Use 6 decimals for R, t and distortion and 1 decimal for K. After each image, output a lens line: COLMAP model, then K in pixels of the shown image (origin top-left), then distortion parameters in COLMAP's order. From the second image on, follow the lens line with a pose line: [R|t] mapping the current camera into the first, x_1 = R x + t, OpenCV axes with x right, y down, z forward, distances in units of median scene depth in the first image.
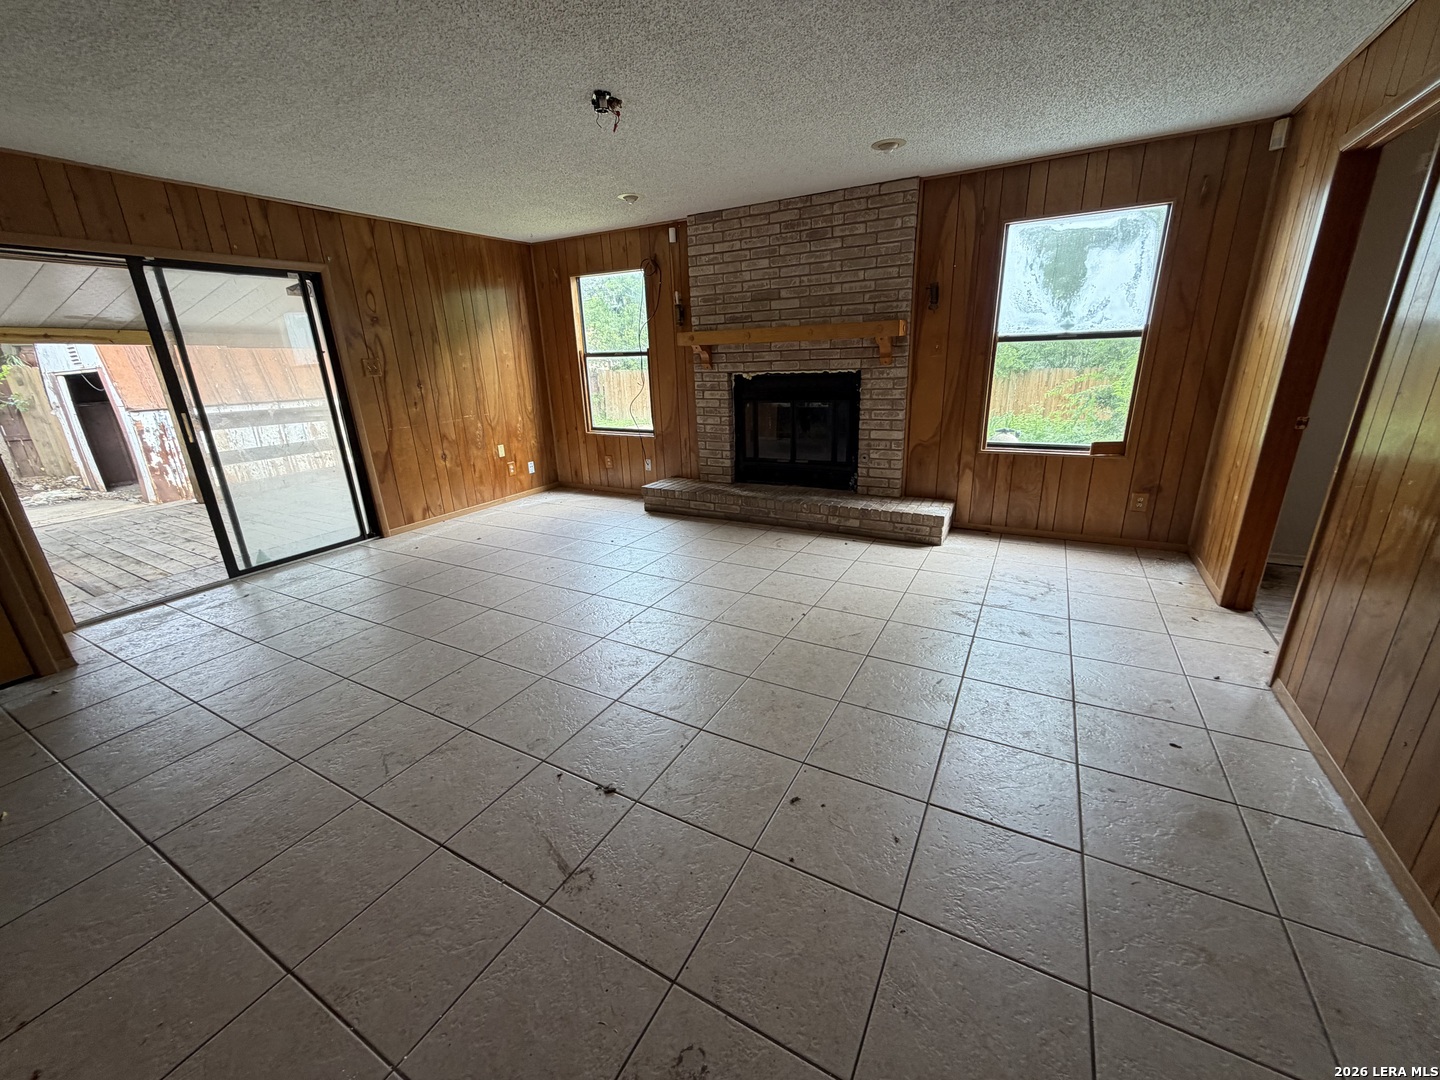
lens RADIAL K [[574.0, 0, 720.0], [0, 574.0, 540.0], [0, 0, 1]] dist [-0.001371, 0.000027]
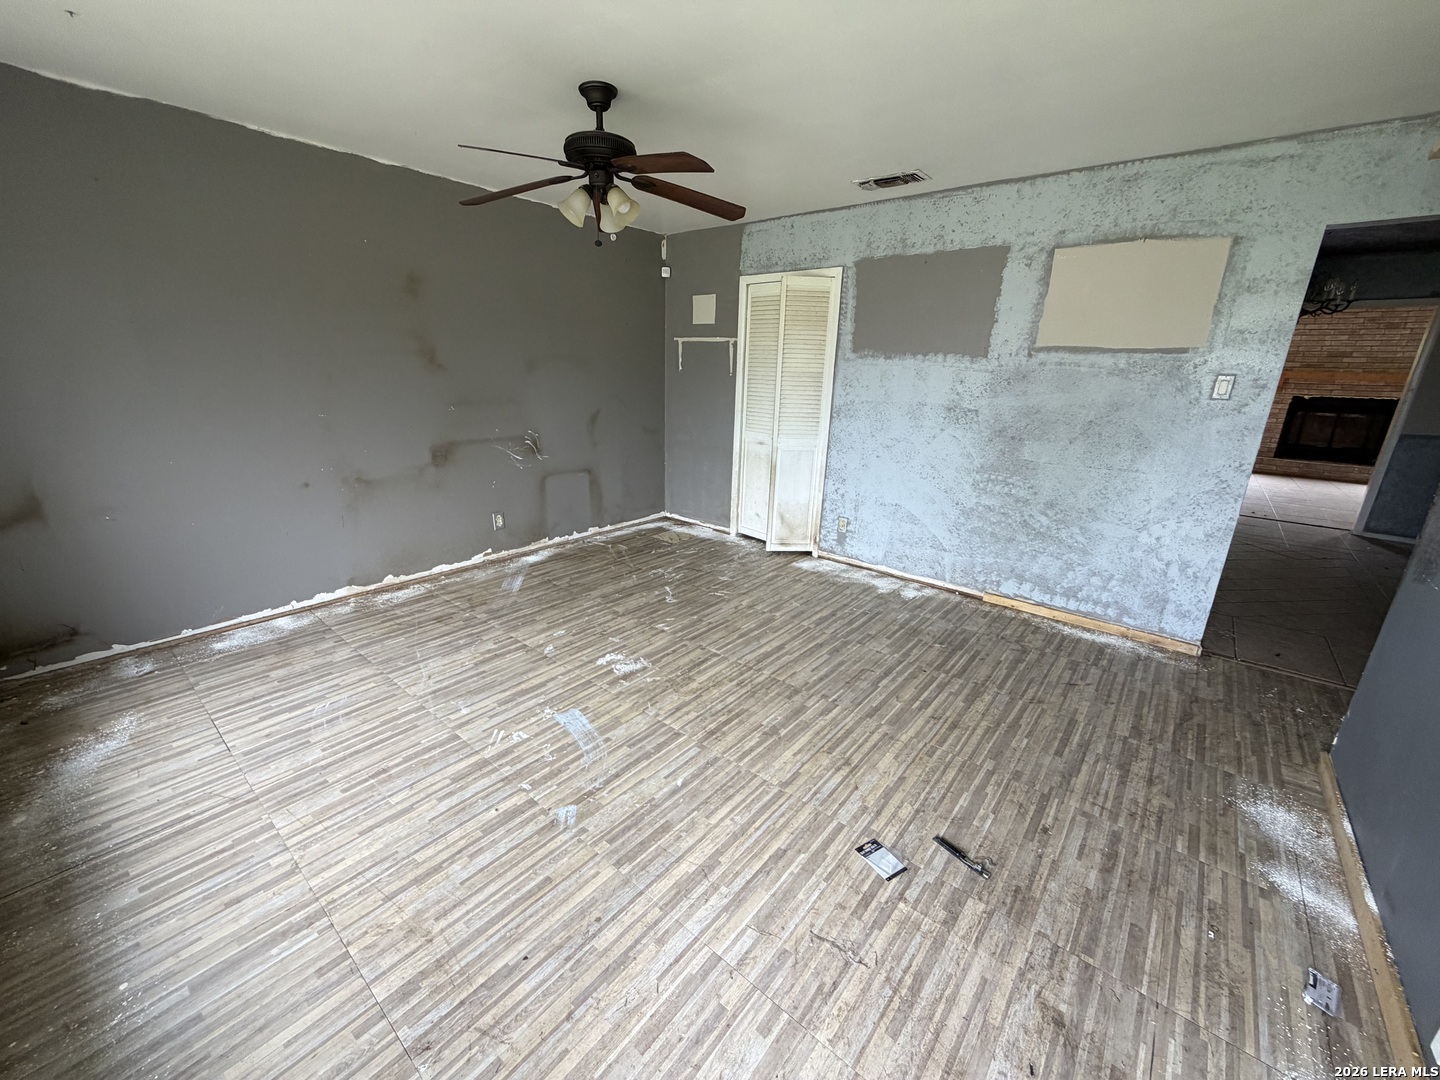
lens RADIAL K [[574.0, 0, 720.0], [0, 574.0, 540.0], [0, 0, 1]] dist [-0.001371, 0.000027]
pose [[0.980789, 0.110368, -0.160845, -1.379567], [-0.113415, 0.993499, -0.009858, 0.372721], [0.158711, 0.027911, 0.986930, -1.015010]]
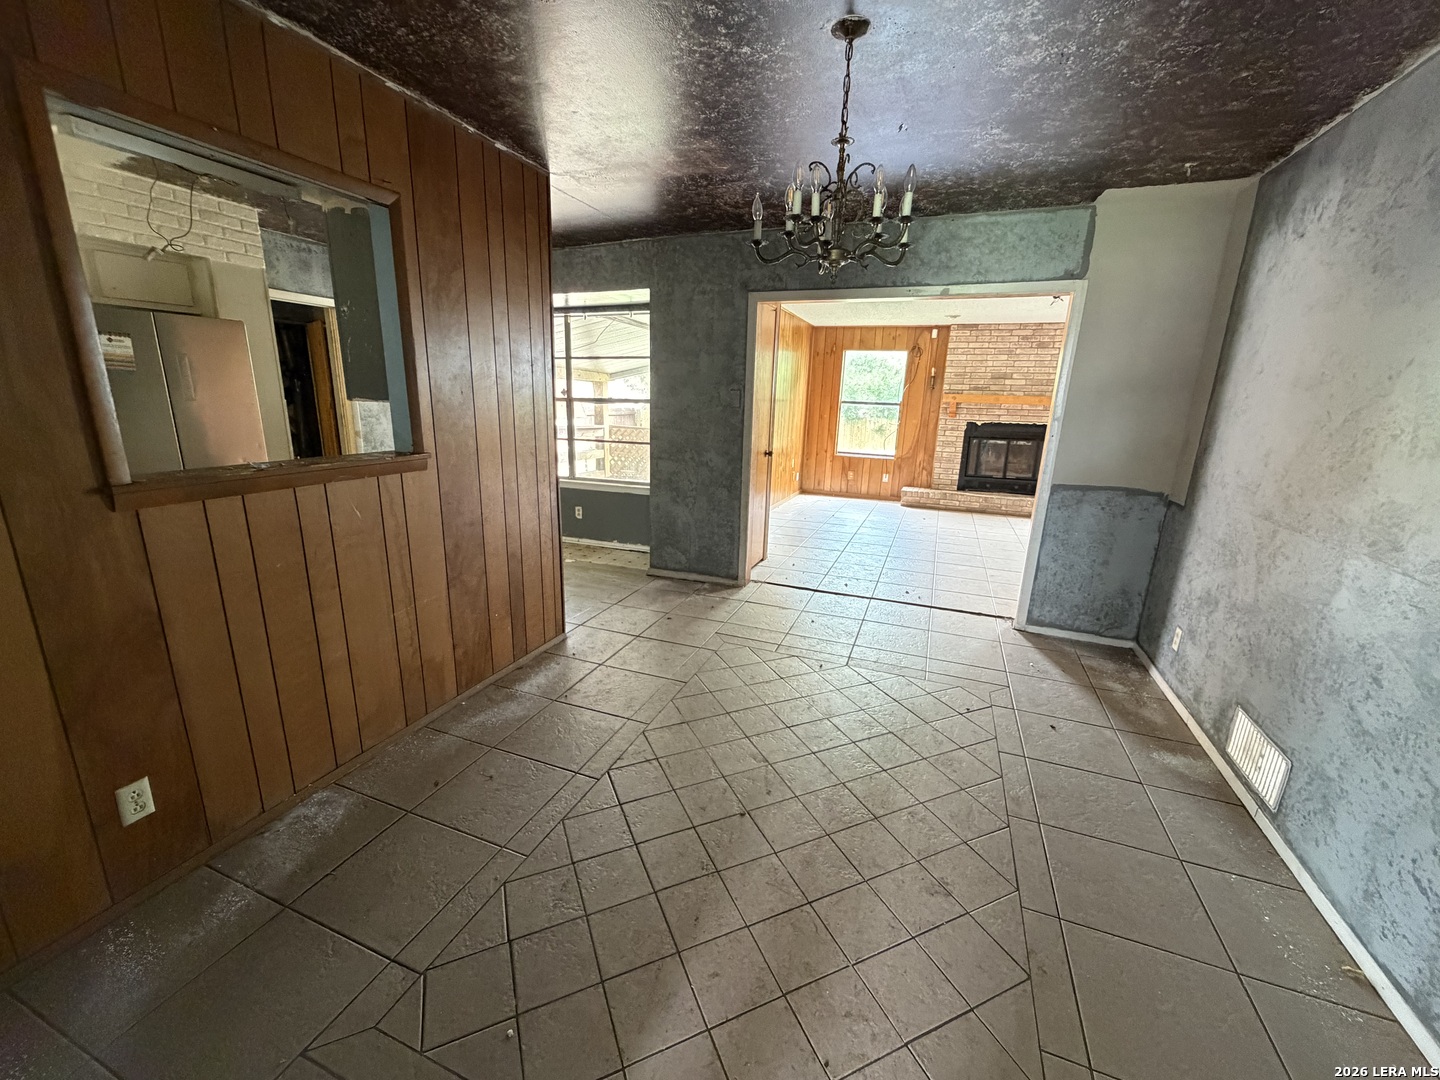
lens RADIAL K [[574.0, 0, 720.0], [0, 574.0, 540.0], [0, 0, 1]] dist [-0.001371, 0.000027]
pose [[0.989140, 0.027842, 0.144314, -0.871188], [-0.017676, 0.997302, -0.071253, 0.162955], [-0.145909, 0.067928, 0.986963, -0.441634]]
